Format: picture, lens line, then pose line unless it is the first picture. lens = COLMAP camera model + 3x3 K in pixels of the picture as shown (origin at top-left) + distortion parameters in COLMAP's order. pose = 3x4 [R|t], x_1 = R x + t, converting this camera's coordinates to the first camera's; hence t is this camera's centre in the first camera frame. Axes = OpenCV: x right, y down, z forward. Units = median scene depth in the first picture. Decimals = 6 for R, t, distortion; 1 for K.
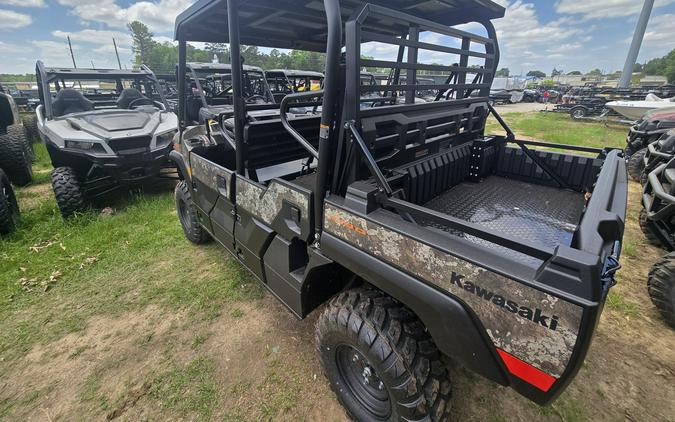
lens RADIAL K [[262.6, 0, 326.1], [0, 262.6, 195.4], [0, 0, 1]] dist [0.008796, 0.000056]
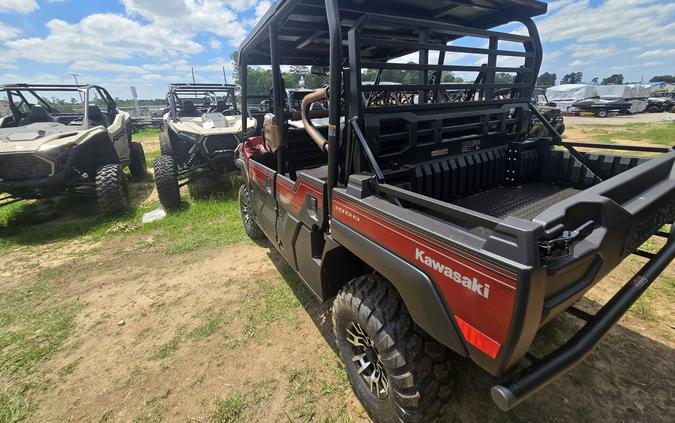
lens RADIAL K [[265.6, 0, 337.5], [0, 265.6, 211.5], [0, 0, 1]] dist [0.001163, -0.000051]
pose [[0.972749, 0.043037, -0.227831, 0.195744], [-0.047631, 0.998757, -0.014705, 0.092381], [0.226915, 0.025156, 0.973590, -0.083337]]
